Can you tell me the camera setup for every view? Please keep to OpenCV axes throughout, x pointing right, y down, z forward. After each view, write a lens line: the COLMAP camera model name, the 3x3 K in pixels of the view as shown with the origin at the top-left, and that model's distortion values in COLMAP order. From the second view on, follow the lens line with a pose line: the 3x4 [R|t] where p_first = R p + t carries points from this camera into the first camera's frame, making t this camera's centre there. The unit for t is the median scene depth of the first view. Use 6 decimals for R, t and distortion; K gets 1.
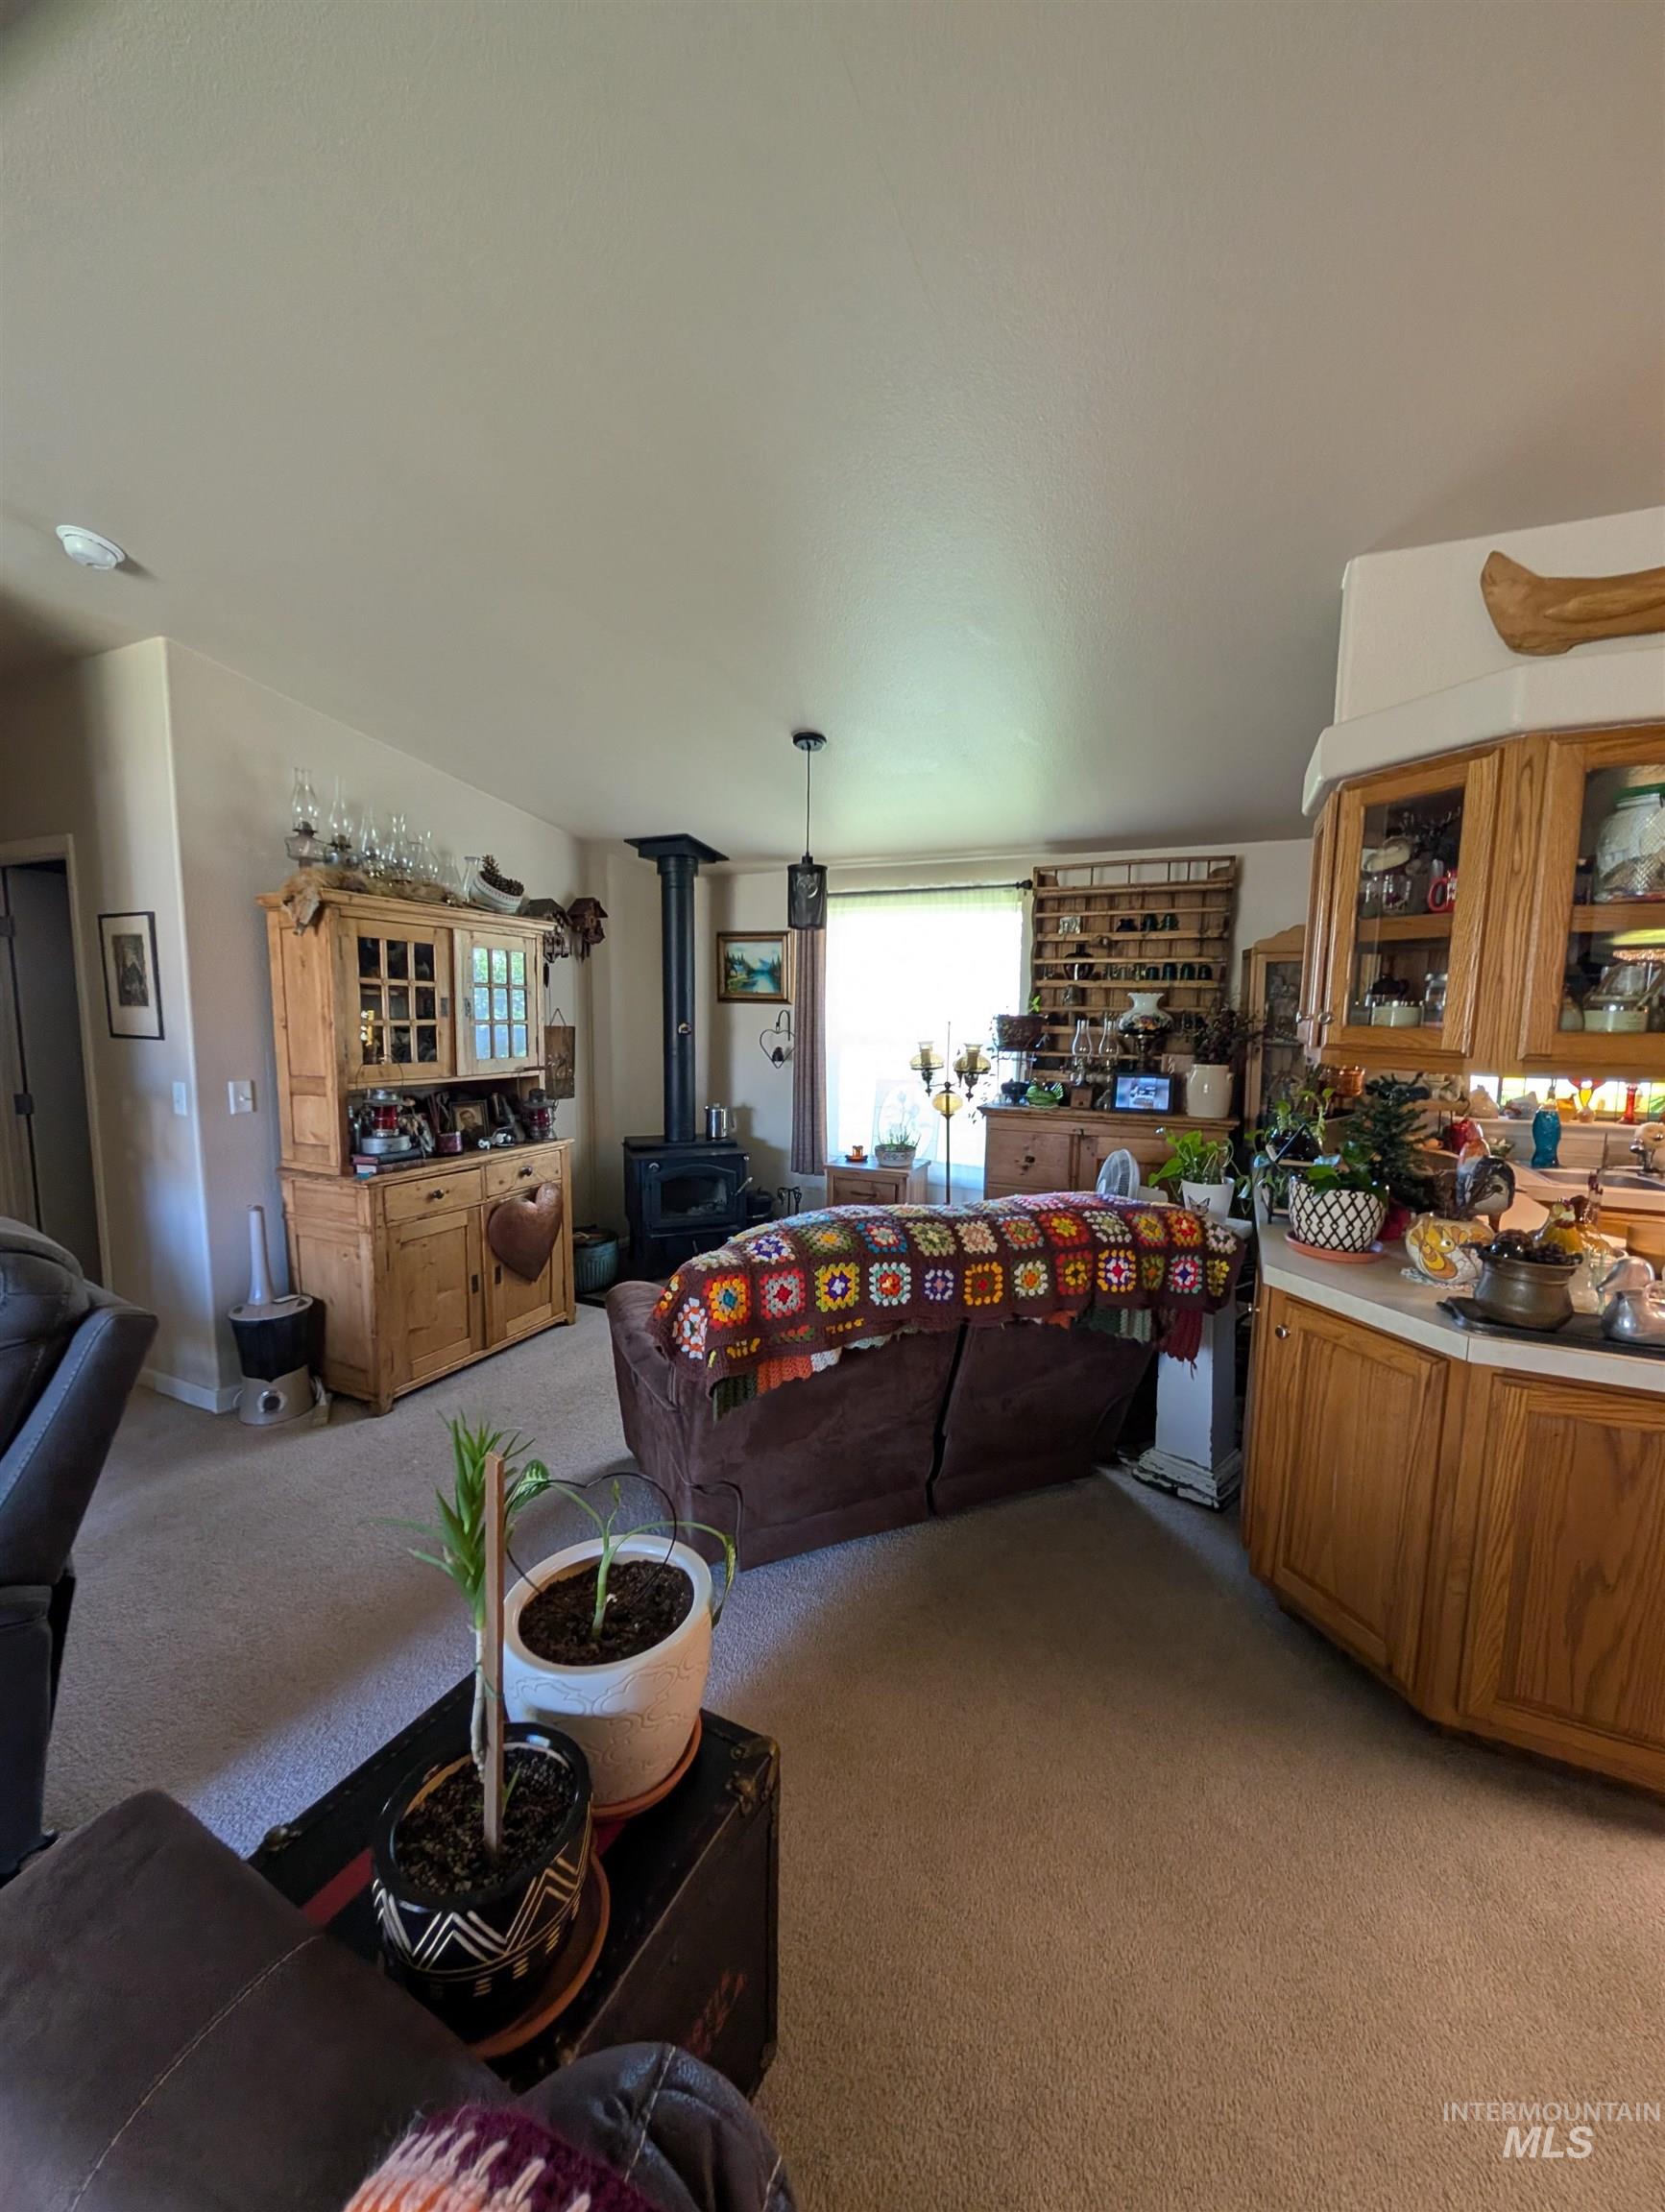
lens RADIAL K [[834.6, 0, 825.9], [0, 834.6, 1102.5], [0, 0, 1]] dist [-0.001227, -0.000186]
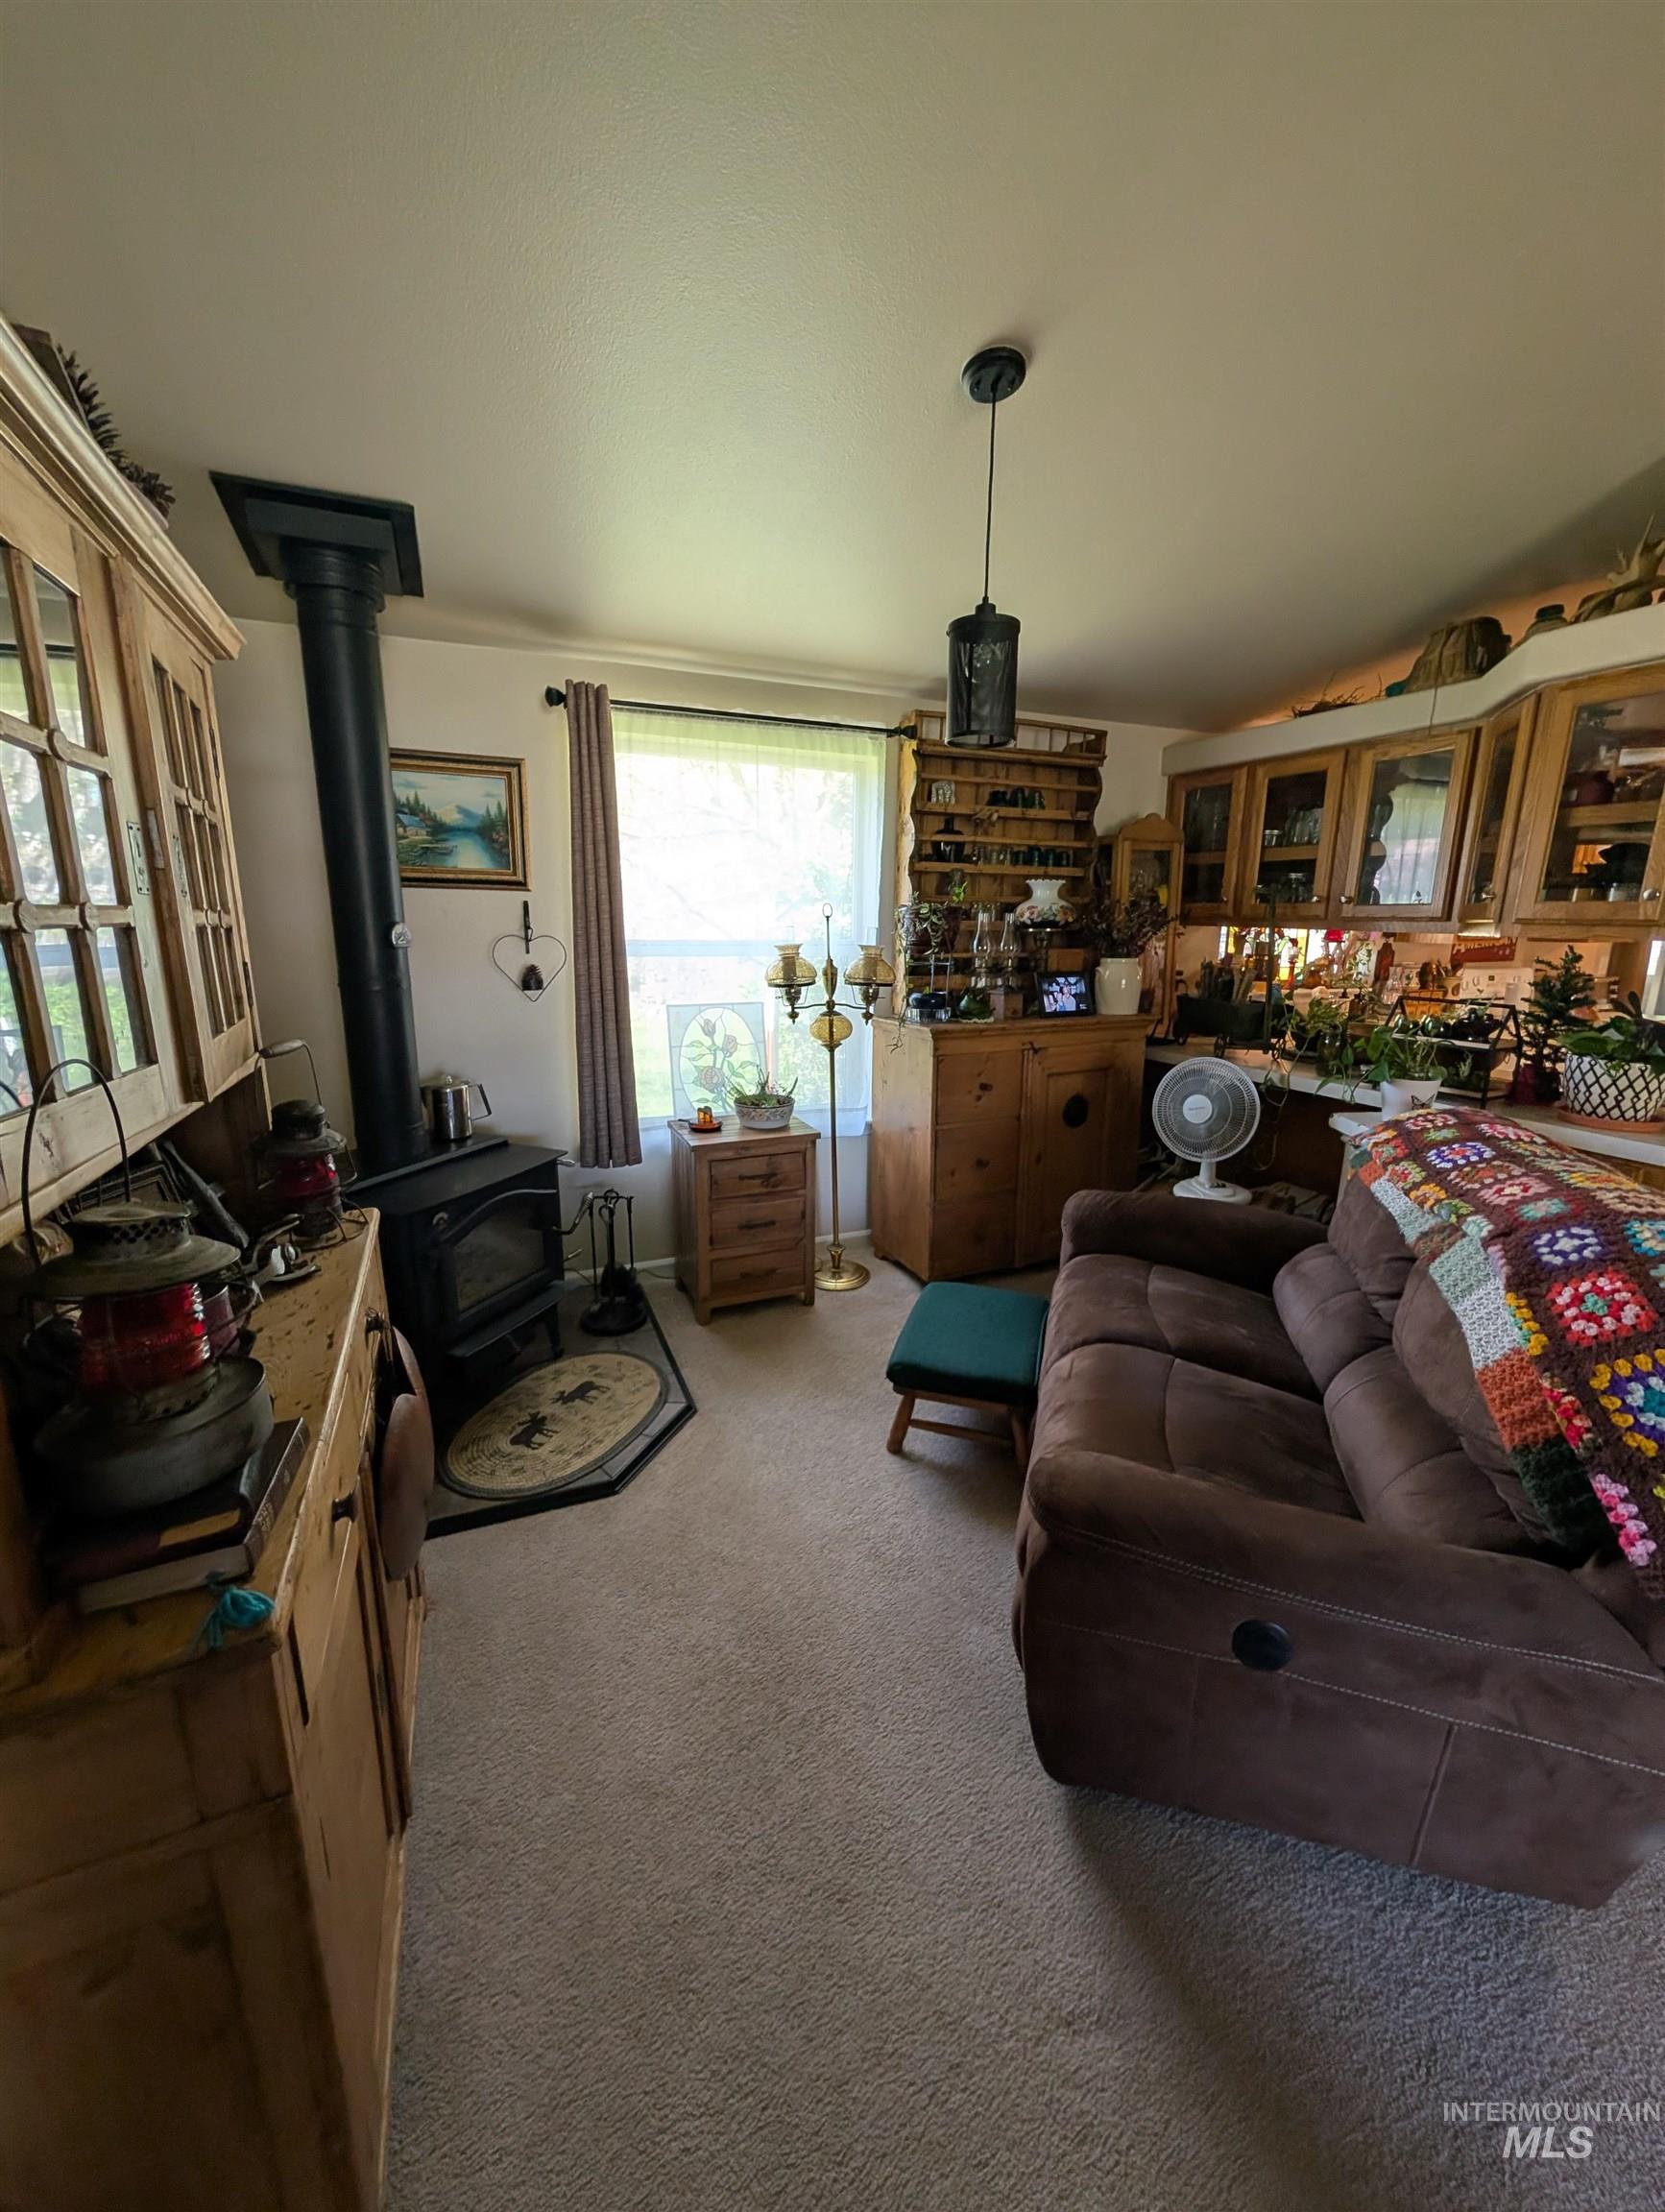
lens RADIAL K [[828.6, 0, 786.6], [0, 828.6, 1114.8], [0, 0, 1]] dist [-0.000597, -0.000042]
pose [[0.678900, -0.176848, 0.712615, -0.704087], [0.086321, 0.983053, 0.161725, -0.079009], [-0.729139, -0.048281, 0.682660, 0.891245]]
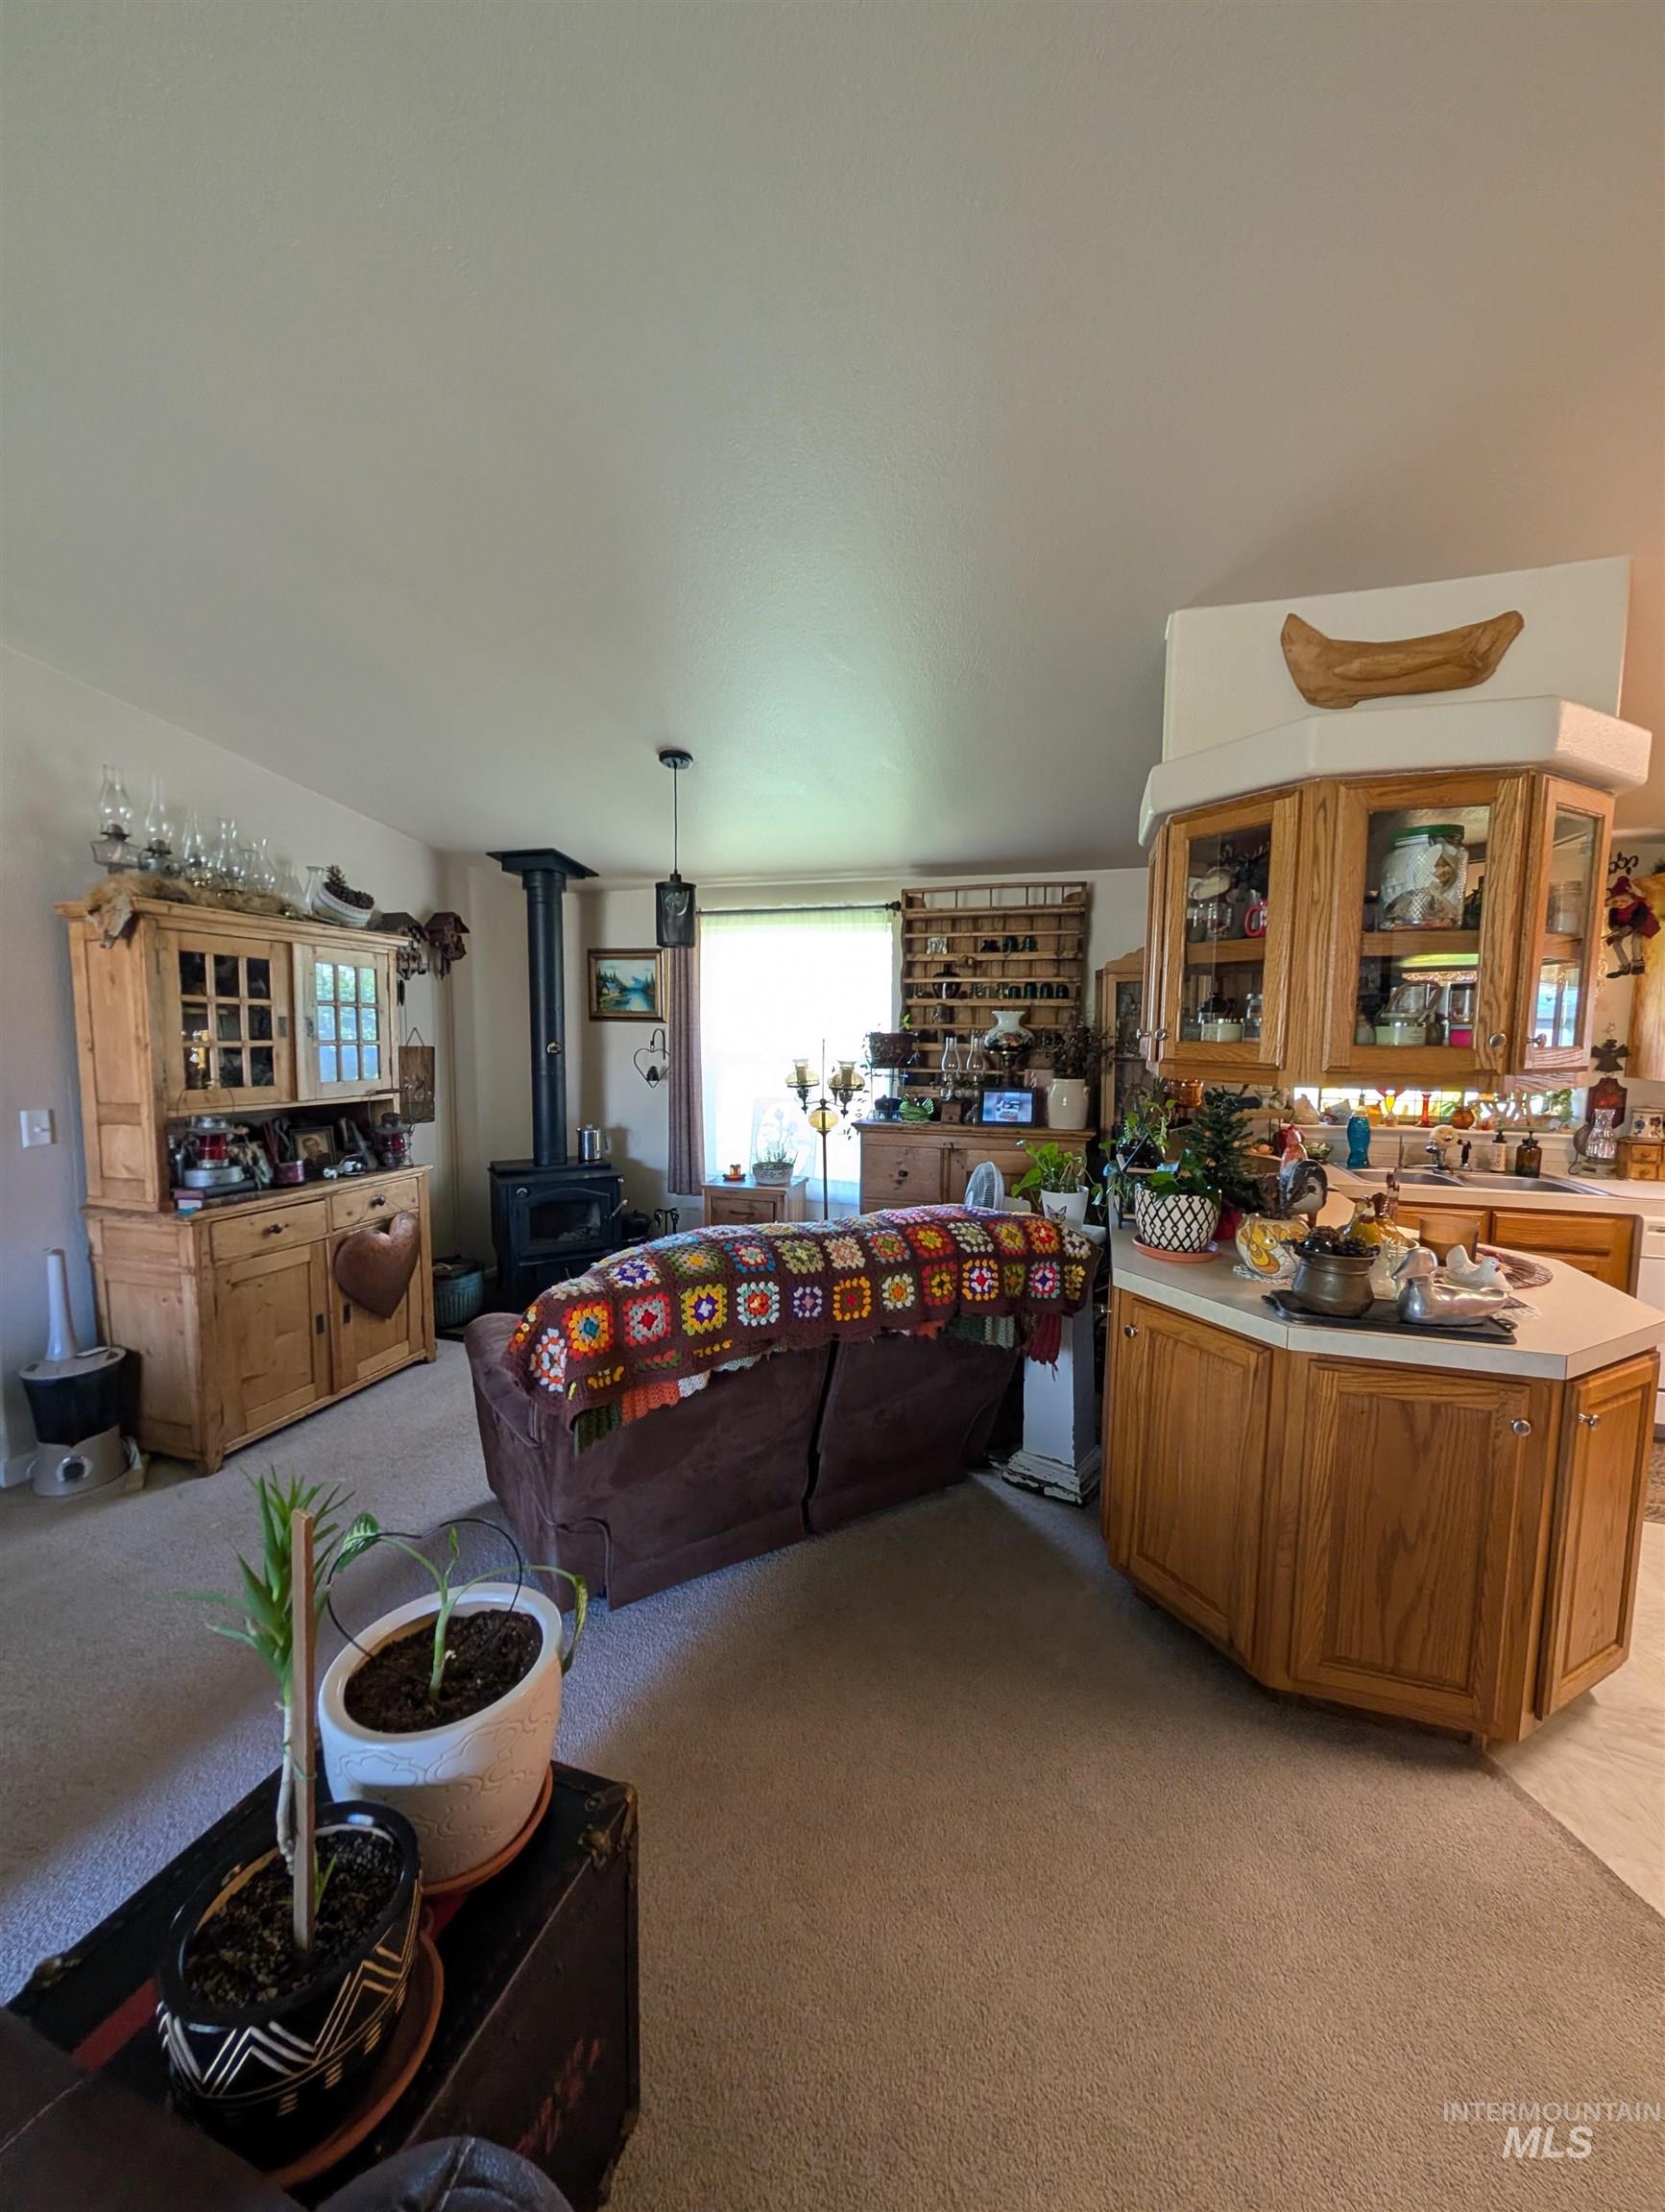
lens RADIAL K [[834.6, 0, 825.9], [0, 834.6, 1102.5], [0, 0, 1]] dist [-0.001227, -0.000186]
pose [[0.990573, -0.015846, 0.136070, 0.019507], [0.018716, 0.999628, -0.019843, -0.000478], [-0.135705, 0.022202, 0.990501, -0.000765]]
